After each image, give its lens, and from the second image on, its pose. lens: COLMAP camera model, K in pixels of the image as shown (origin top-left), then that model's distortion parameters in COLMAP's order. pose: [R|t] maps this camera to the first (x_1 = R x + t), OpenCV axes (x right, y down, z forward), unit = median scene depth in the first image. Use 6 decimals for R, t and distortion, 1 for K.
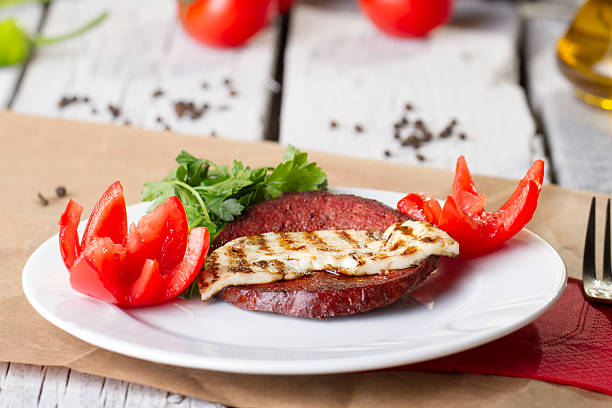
lens RADIAL K [[3292.8, 0, 306.0], [0, 3292.8, 204.0], [0, 0, 1]] dist [-0.077594, 3.565713]
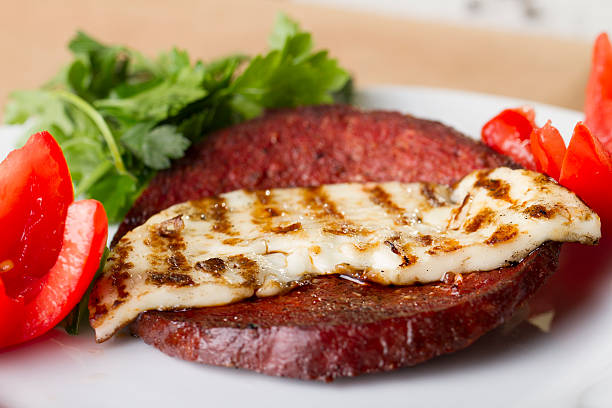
lens RADIAL K [[3292.8, 0, 306.0], [0, 3292.8, 204.0], [0, 0, 1]] dist [-0.077594, 3.565713]
pose [[0.998949, -0.015815, -0.043016, 0.022746], [0.019253, 0.996551, 0.080720, -0.031777], [0.041591, -0.081463, 0.995808, 0.487115]]
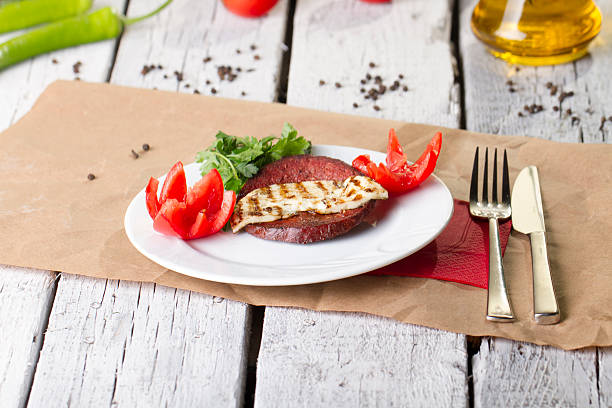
lens RADIAL K [[3610.1, 0, 306.0], [0, 3610.1, 204.0], [0, 0, 1]] dist [-0.438200, -9.937235]
pose [[0.998601, -0.037819, -0.036964, 0.071594], [0.041848, 0.992468, 0.115132, -0.190005], [0.032331, -0.116518, 0.992662, -0.789468]]
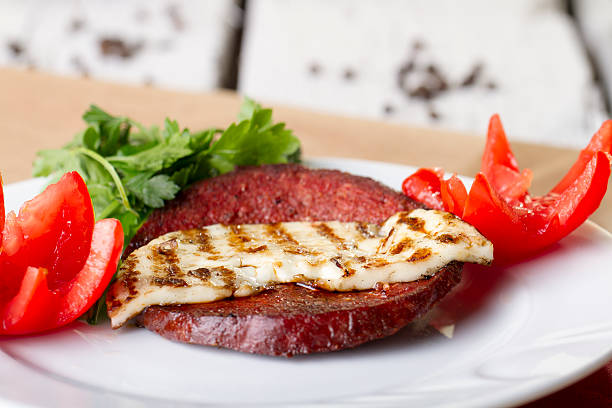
lens RADIAL K [[3292.8, 0, 306.0], [0, 3292.8, 204.0], [0, 0, 1]] dist [-0.077594, 3.565713]
pose [[0.999986, 0.005370, 0.000020, 0.007869], [-0.005370, 0.999862, 0.015711, -0.006651], [0.000065, -0.015711, 0.999877, 0.320513]]
